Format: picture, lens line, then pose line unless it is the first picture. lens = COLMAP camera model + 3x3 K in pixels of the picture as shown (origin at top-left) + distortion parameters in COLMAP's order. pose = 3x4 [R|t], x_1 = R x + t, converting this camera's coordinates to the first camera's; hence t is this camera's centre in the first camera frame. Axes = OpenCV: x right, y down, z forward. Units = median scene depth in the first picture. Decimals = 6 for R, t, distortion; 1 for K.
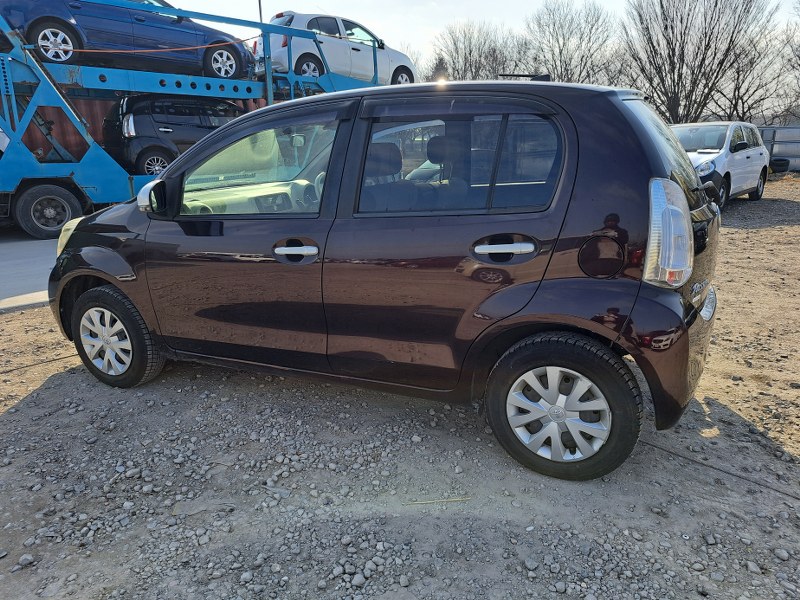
lens RADIAL K [[574.2, 0, 401.0], [0, 574.2, 297.7], [0, 0, 1]] dist [0.044530, -0.028269]
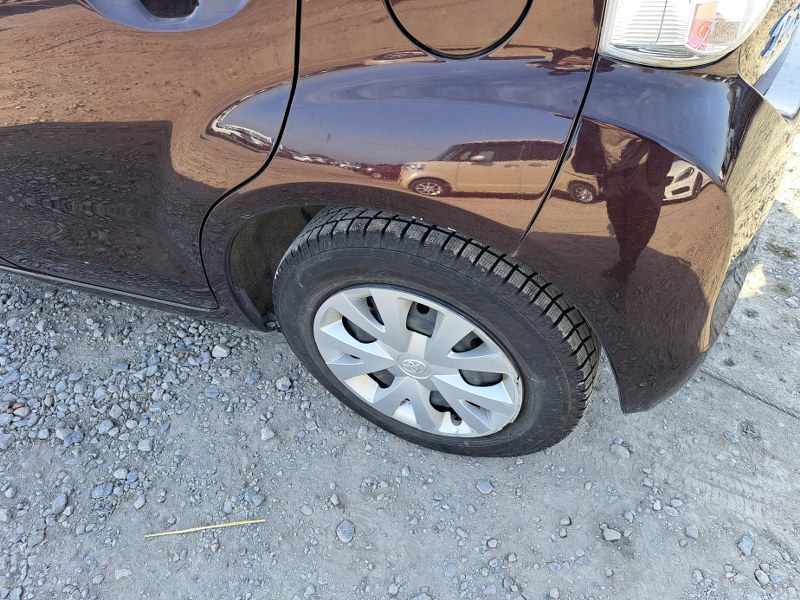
lens RADIAL K [[574.2, 0, 411.4], [0, 574.2, 283.3], [0, 0, 1]] dist [0.044530, -0.028269]
pose [[0.992140, -0.111496, -0.056811, 0.303692], [0.125047, 0.866295, 0.483628, -0.079056], [-0.004707, -0.486930, 0.873428, 0.634003]]
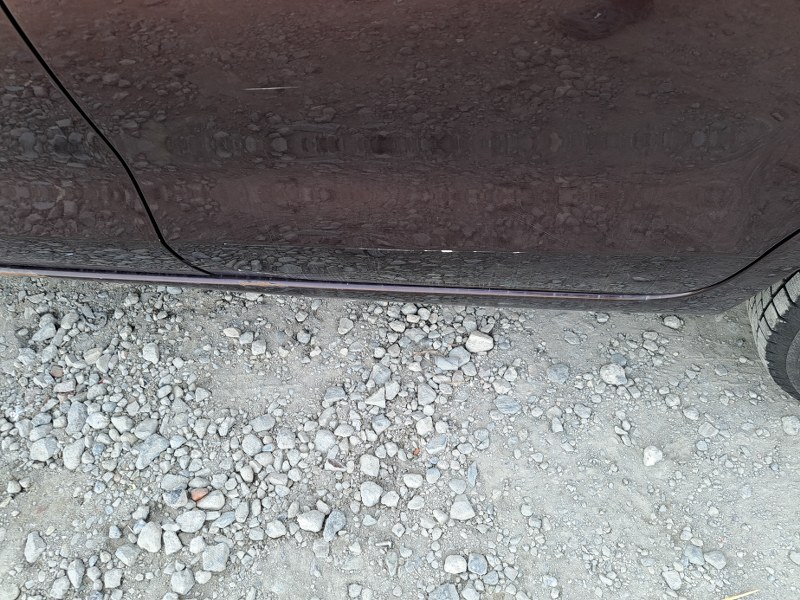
lens RADIAL K [[574.2, 0, 373.2], [0, 574.2, 253.9], [0, 0, 1]] dist [0.044530, -0.028269]
pose [[0.949659, -0.270609, 0.157857, -0.103082], [0.117030, 0.773826, 0.622493, -0.064324], [-0.290606, -0.572682, 0.766540, 0.899148]]
